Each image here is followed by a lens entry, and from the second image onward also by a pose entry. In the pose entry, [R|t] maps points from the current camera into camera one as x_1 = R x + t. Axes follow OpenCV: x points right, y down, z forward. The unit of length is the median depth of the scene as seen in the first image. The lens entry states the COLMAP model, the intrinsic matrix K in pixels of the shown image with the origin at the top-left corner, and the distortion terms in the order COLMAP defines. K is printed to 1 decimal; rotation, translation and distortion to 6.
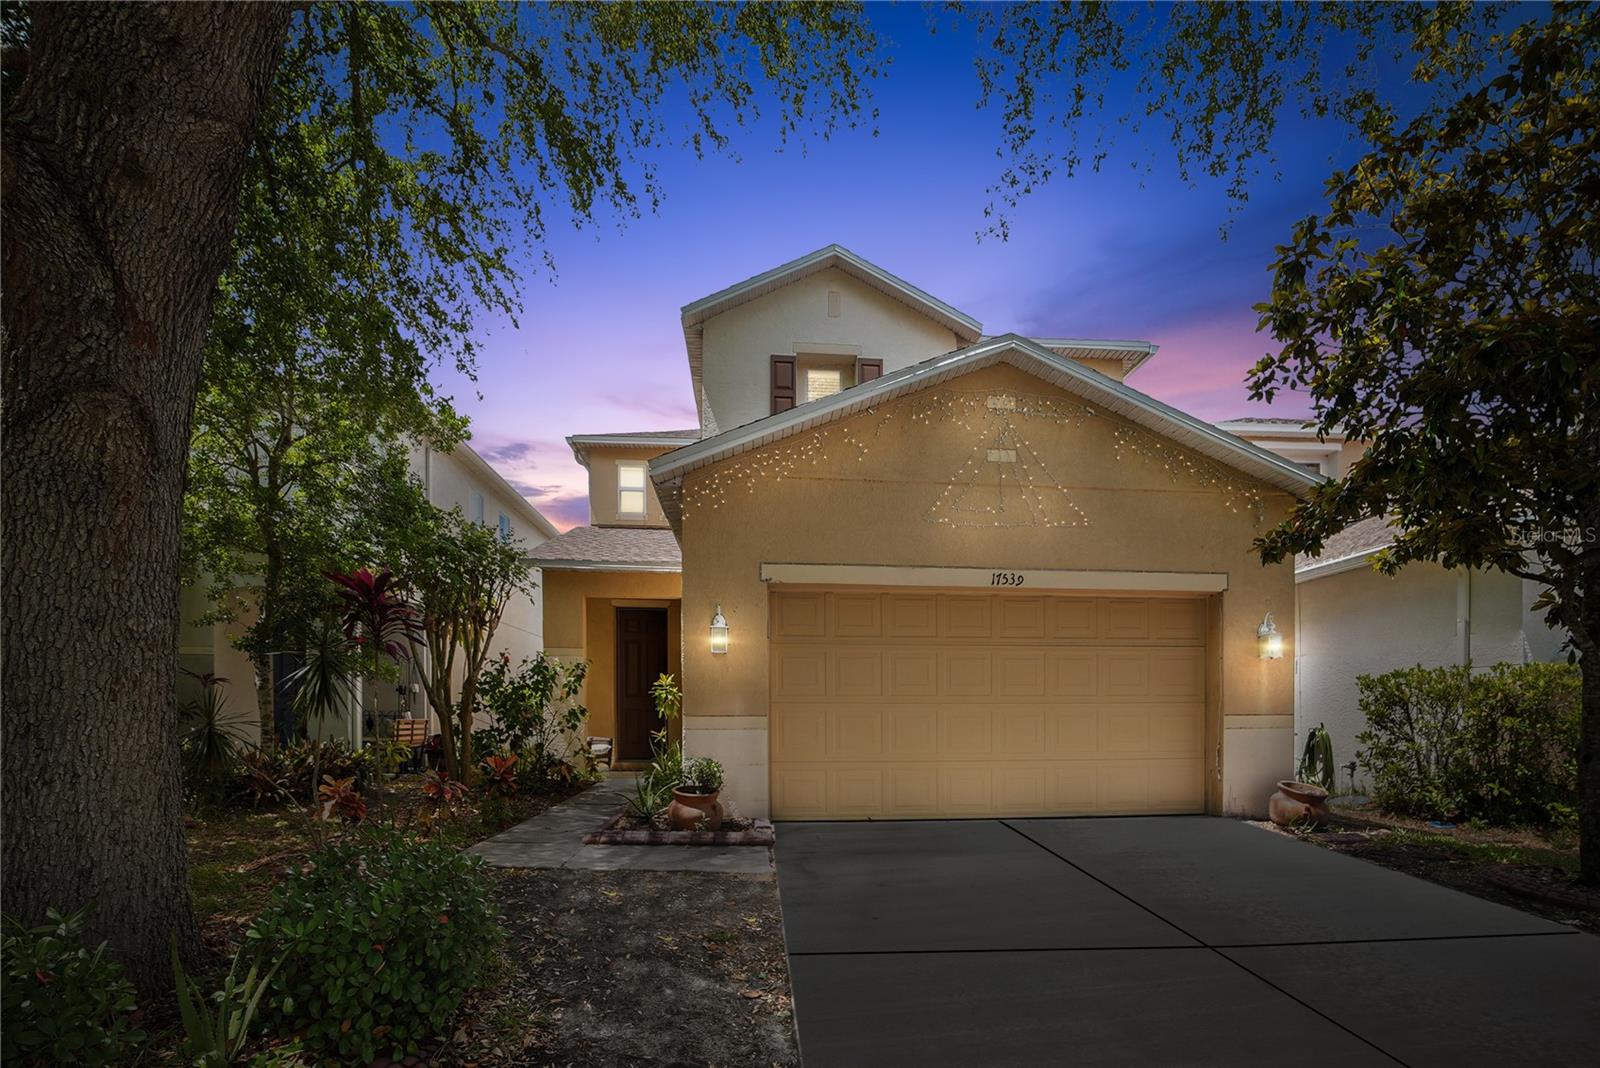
lens RADIAL K [[678.5, 0, 796.5], [0, 678.5, 458.6], [0, 0, 1]] dist [-0.034595, 0.010995]
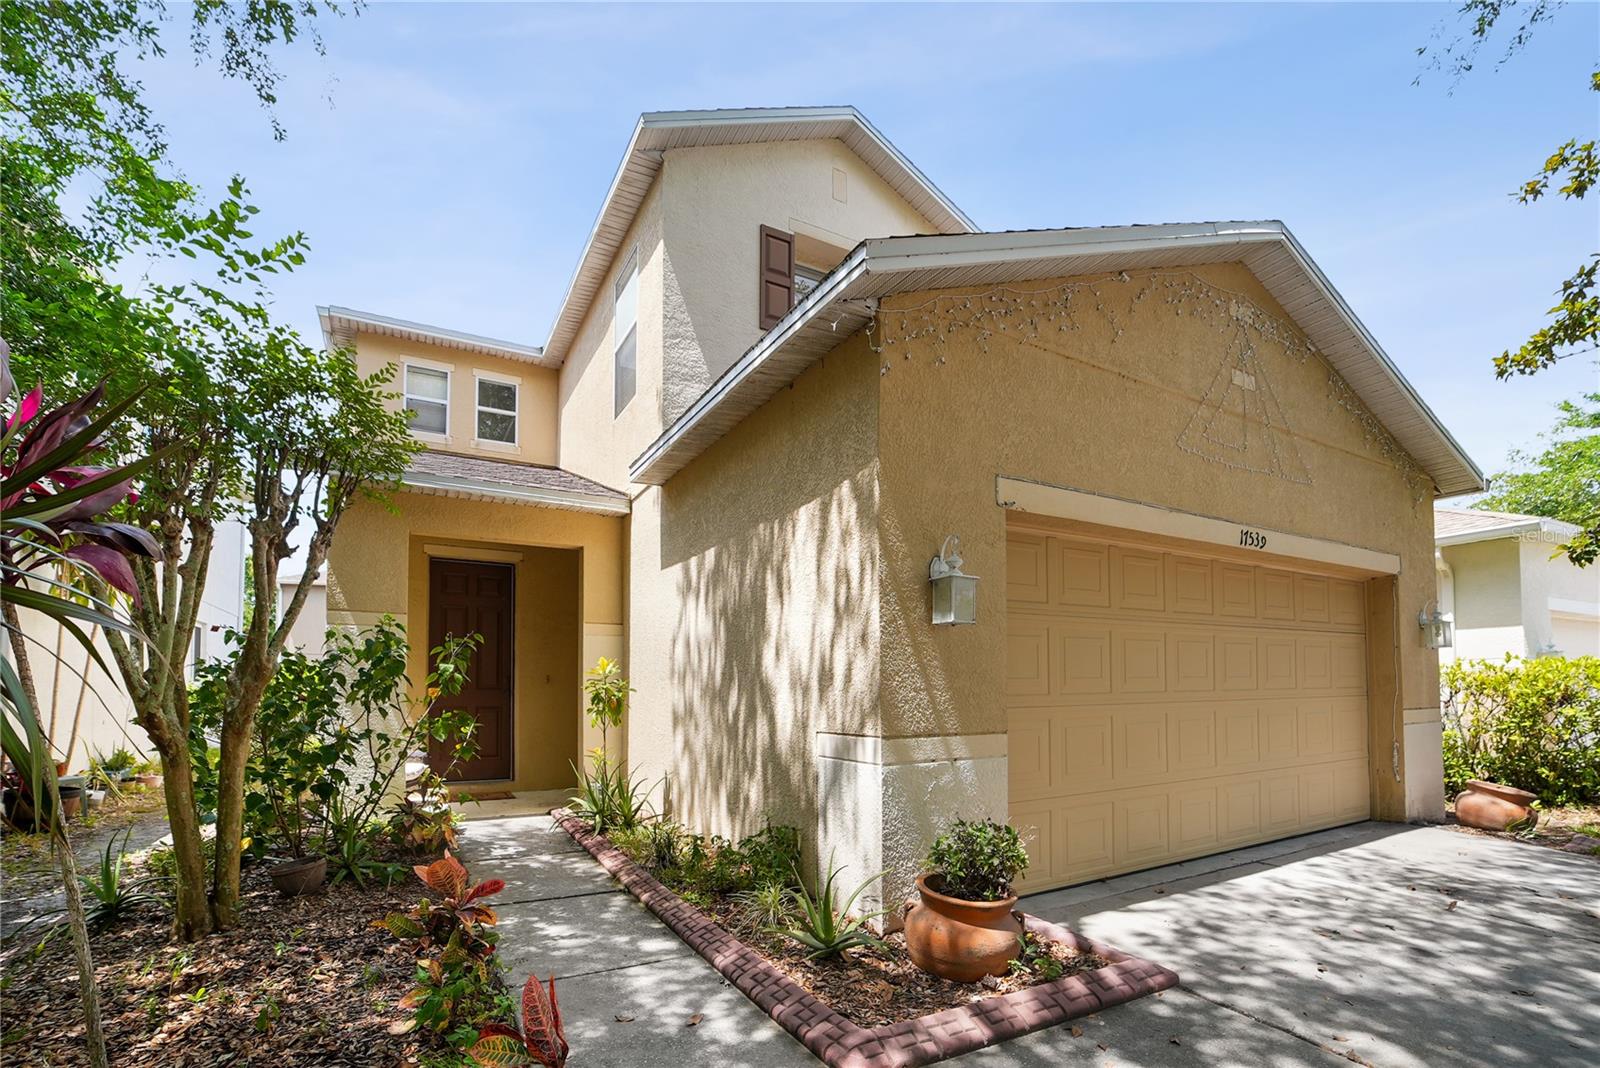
lens RADIAL K [[643.6, 0, 800.8], [0, 643.6, 504.4], [0, 0, 1]] dist [-0.030878, 0.000004]
pose [[0.891965, 0.113825, 0.437542, -0.444195], [-0.145643, 0.988539, 0.039740, 0.182401], [-0.428003, -0.099171, 0.898320, 0.575175]]
